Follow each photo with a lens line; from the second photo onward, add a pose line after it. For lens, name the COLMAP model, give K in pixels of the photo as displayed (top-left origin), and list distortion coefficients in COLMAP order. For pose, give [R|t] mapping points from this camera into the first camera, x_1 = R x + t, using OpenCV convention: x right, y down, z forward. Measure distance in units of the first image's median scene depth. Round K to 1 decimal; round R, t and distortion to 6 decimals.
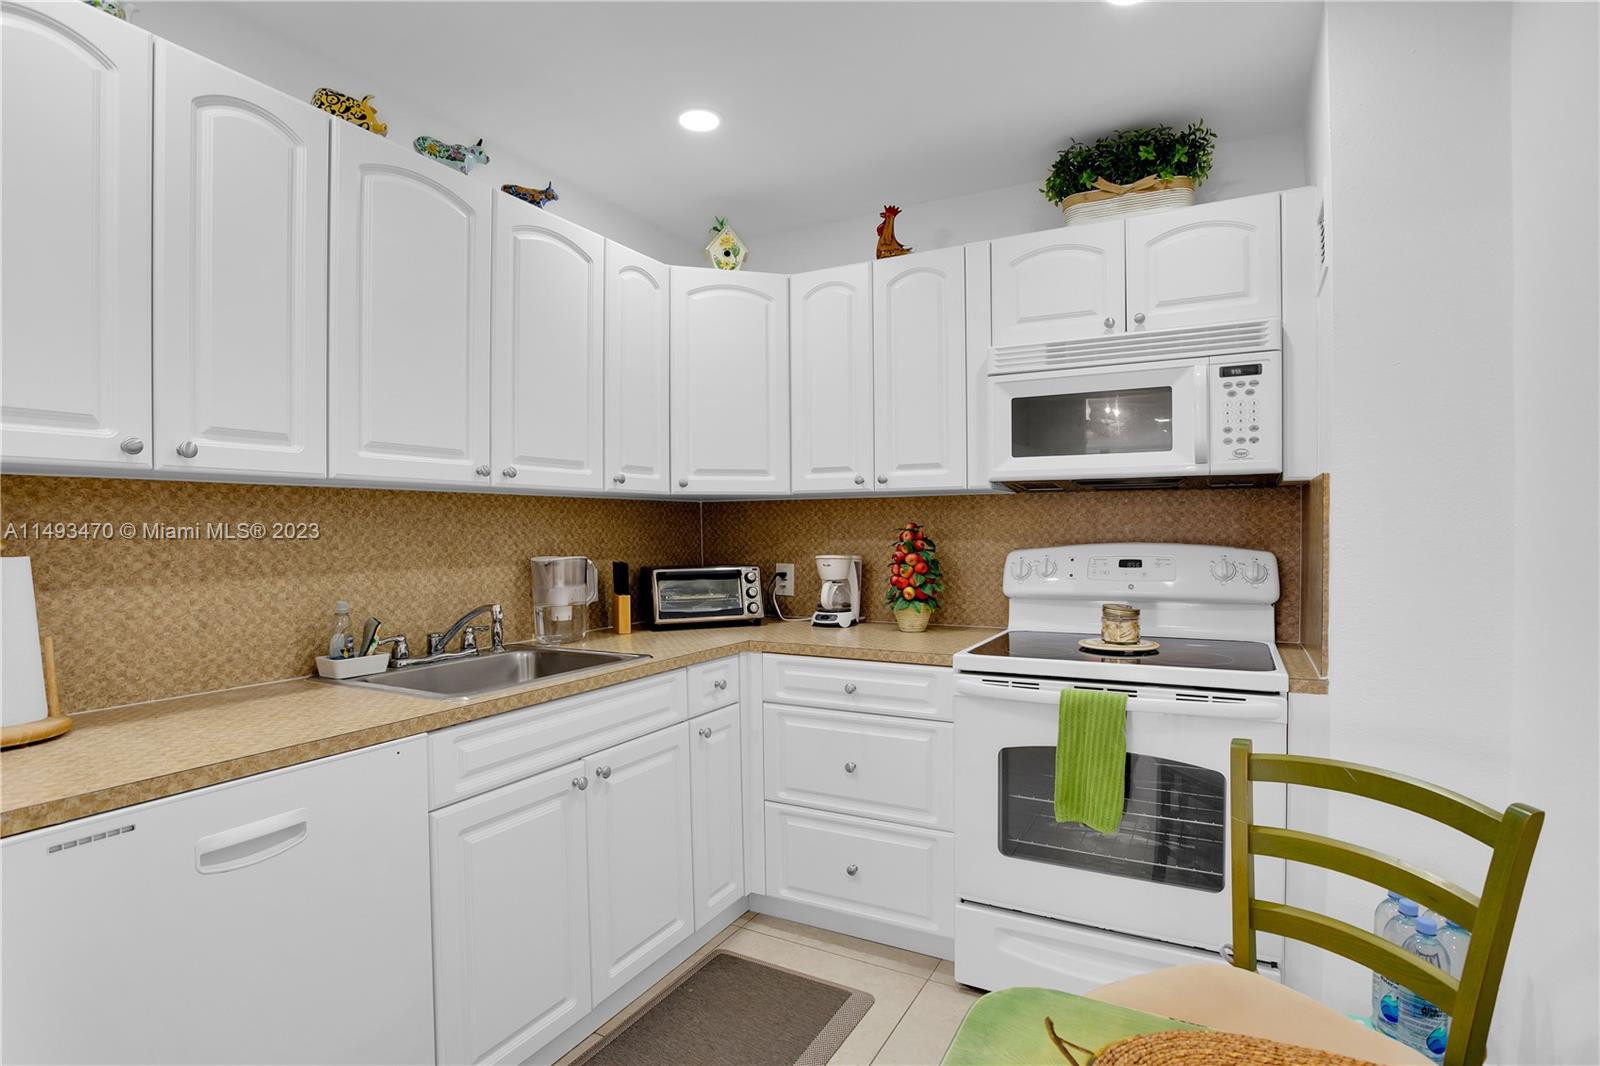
lens RADIAL K [[795.5, 0, 775.3], [0, 795.5, 539.0], [0, 0, 1]] dist [-0.063856, 0.024095]
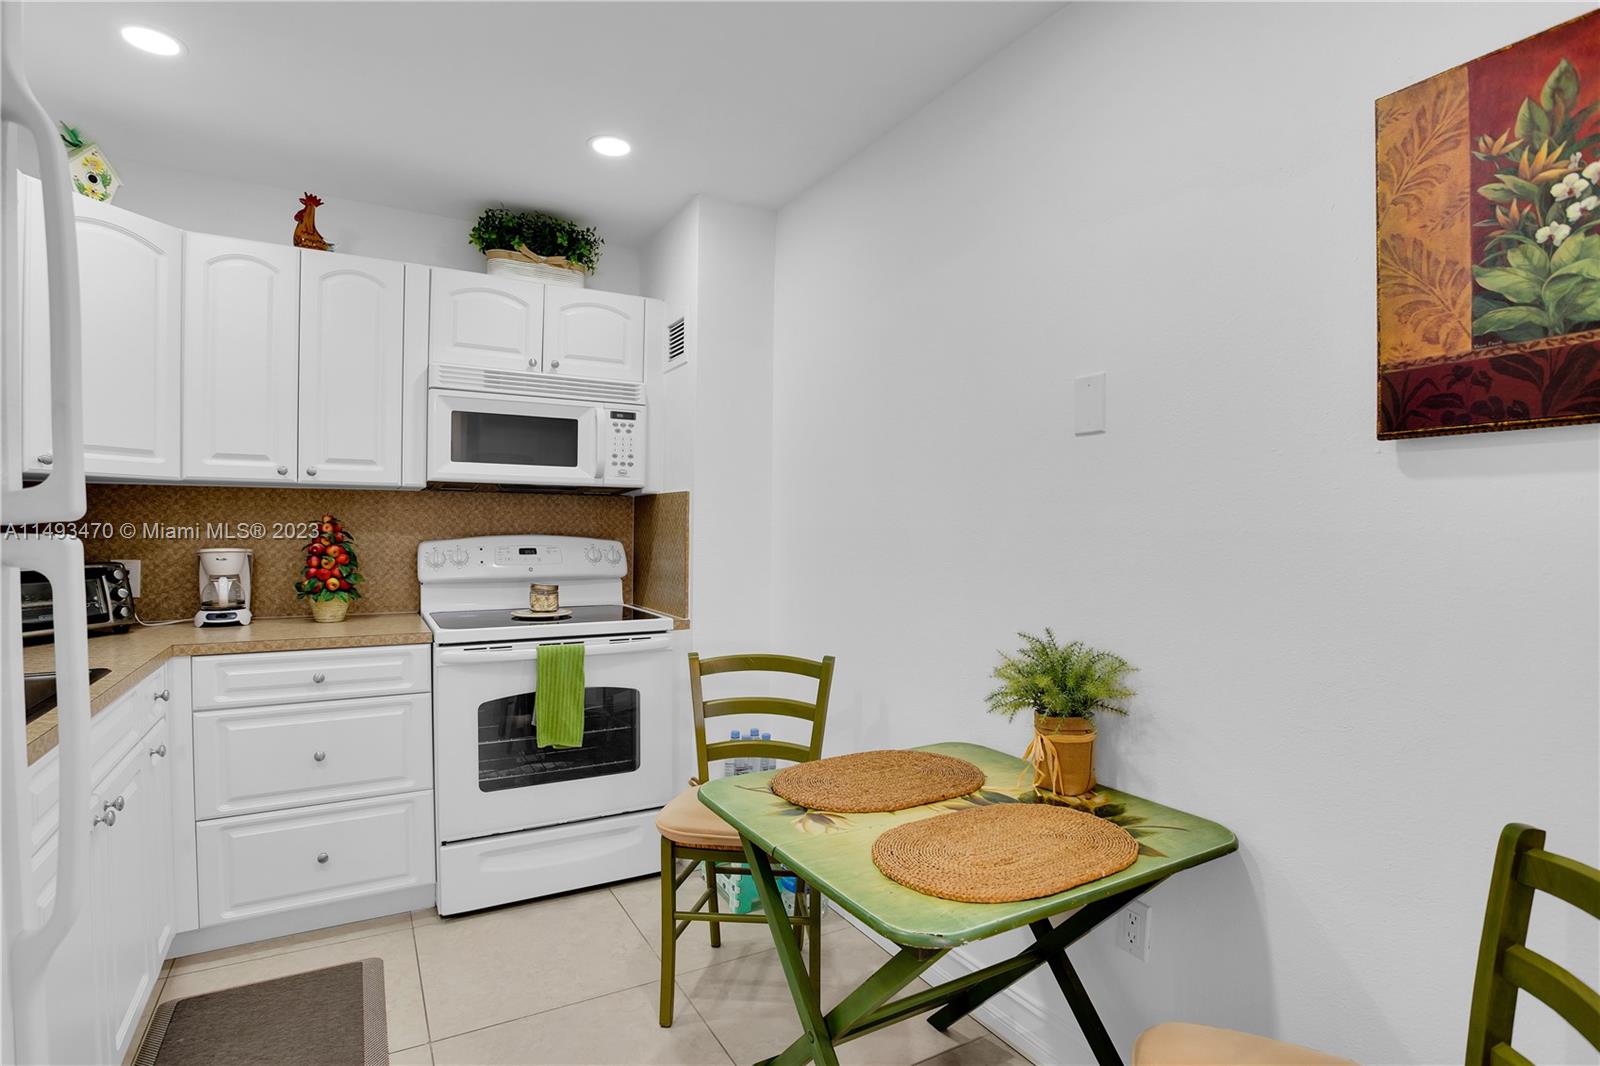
lens RADIAL K [[804.9, 0, 816.0], [0, 804.9, 536.4], [0, 0, 1]] dist [-0.064819, 0.024228]
pose [[0.505453, -0.000605, 0.862854, -0.433257], [-0.002865, 0.999993, 0.002380, 0.002858], [-0.862850, -0.003675, 0.505447, -0.053371]]
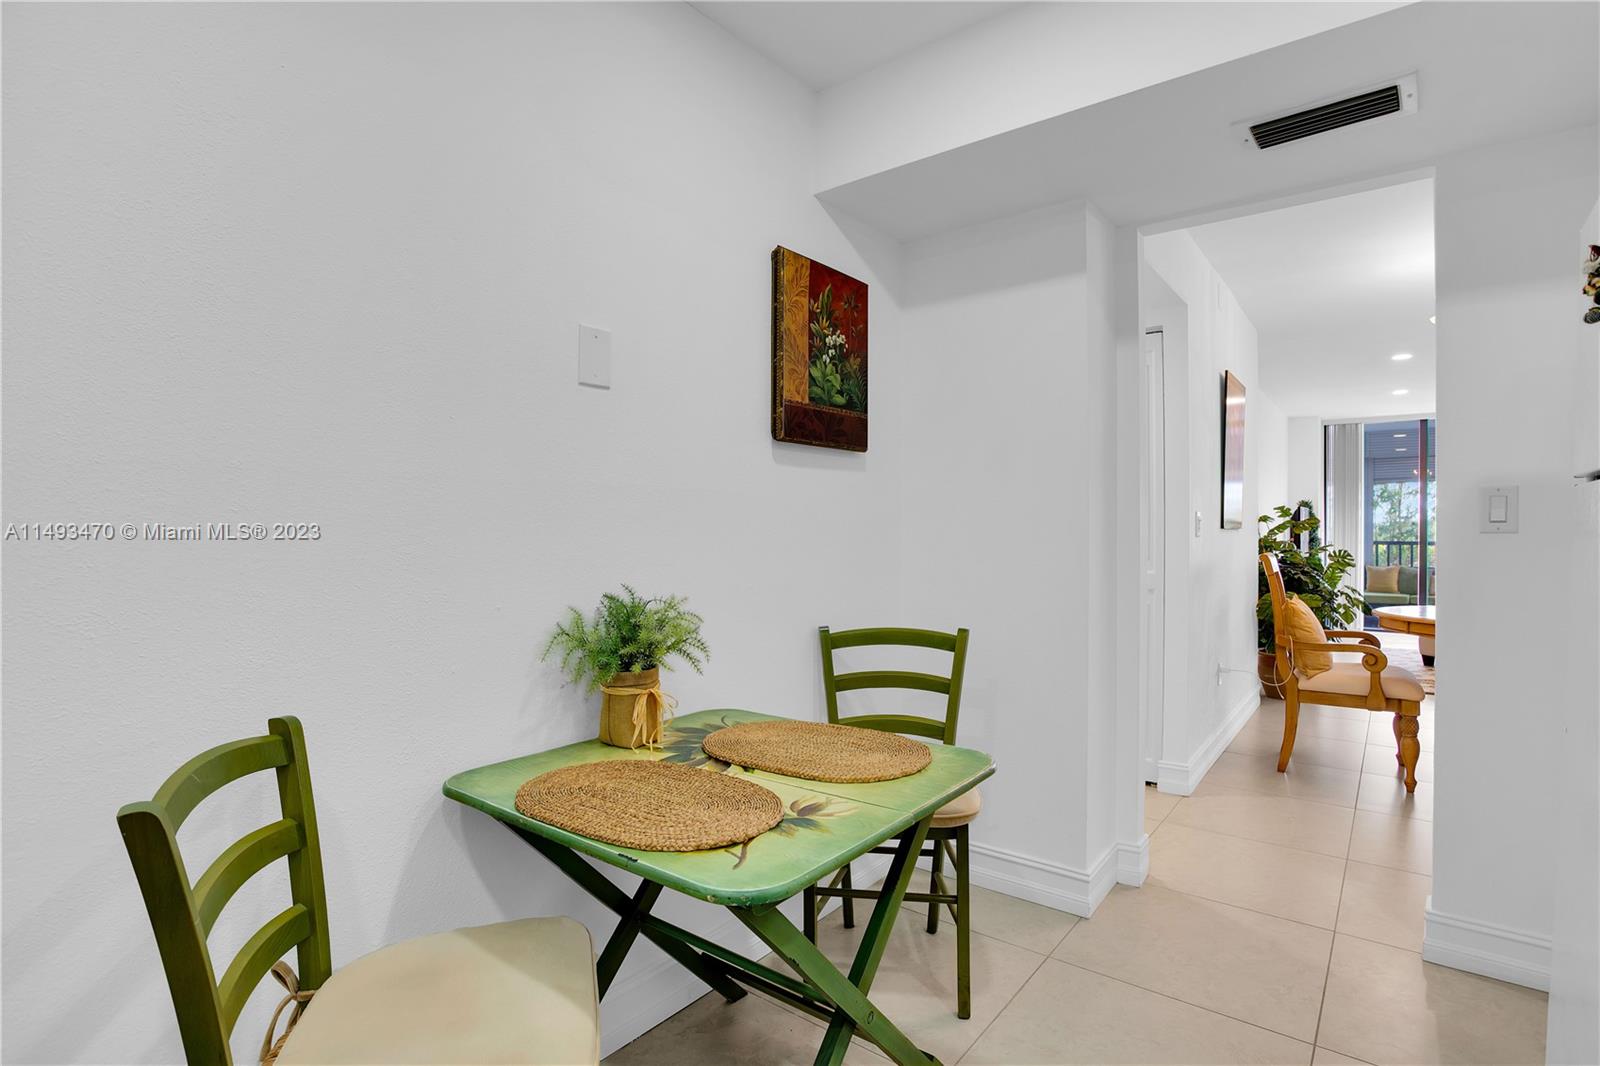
lens RADIAL K [[795.5, 0, 775.3], [0, 795.5, 539.0], [0, 0, 1]] dist [-0.063856, 0.024095]
pose [[-0.985552, 0.004362, 0.169319, 0.029872], [0.007376, 0.999825, 0.017179, 0.035522], [-0.169215, 0.018180, -0.985412, 0.756258]]
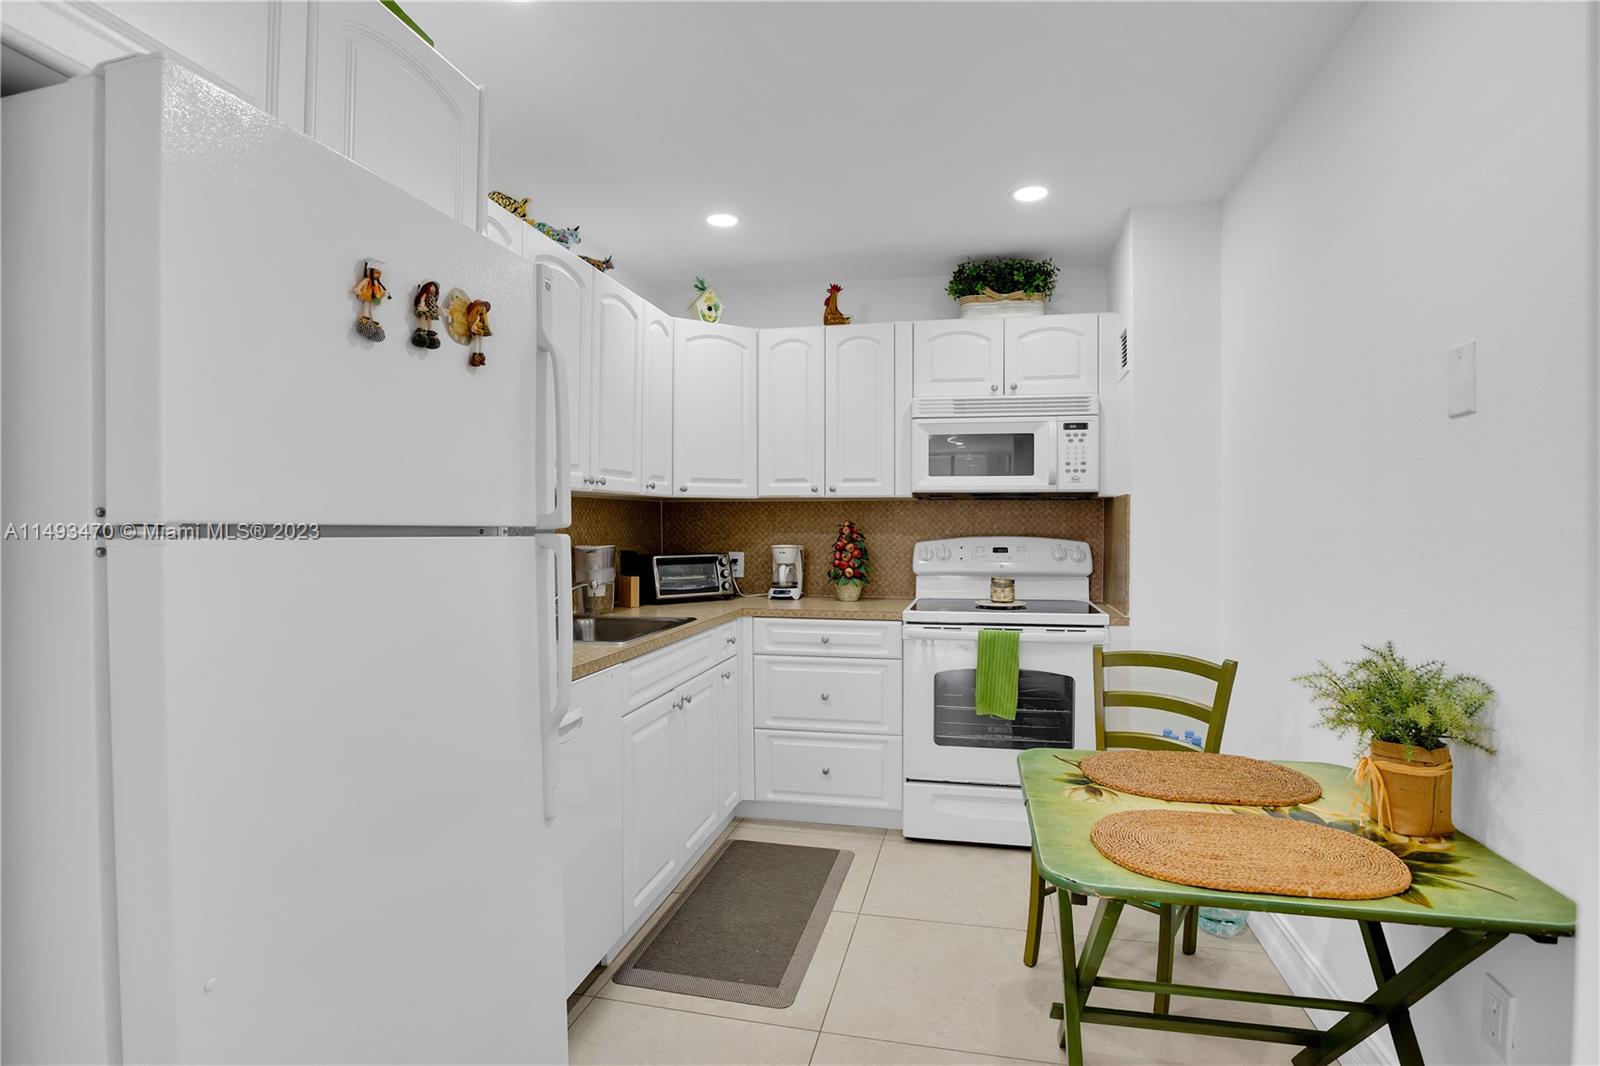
lens RADIAL K [[794.9, 0, 800.0], [0, 794.9, 533.0], [0, 0, 1]] dist [-0.063935, 0.024583]
pose [[0.958267, 0.003824, 0.285848, -0.334409], [-0.003514, 0.999993, -0.001599, 0.003206], [-0.285852, 0.000527, 0.958274, -0.313788]]
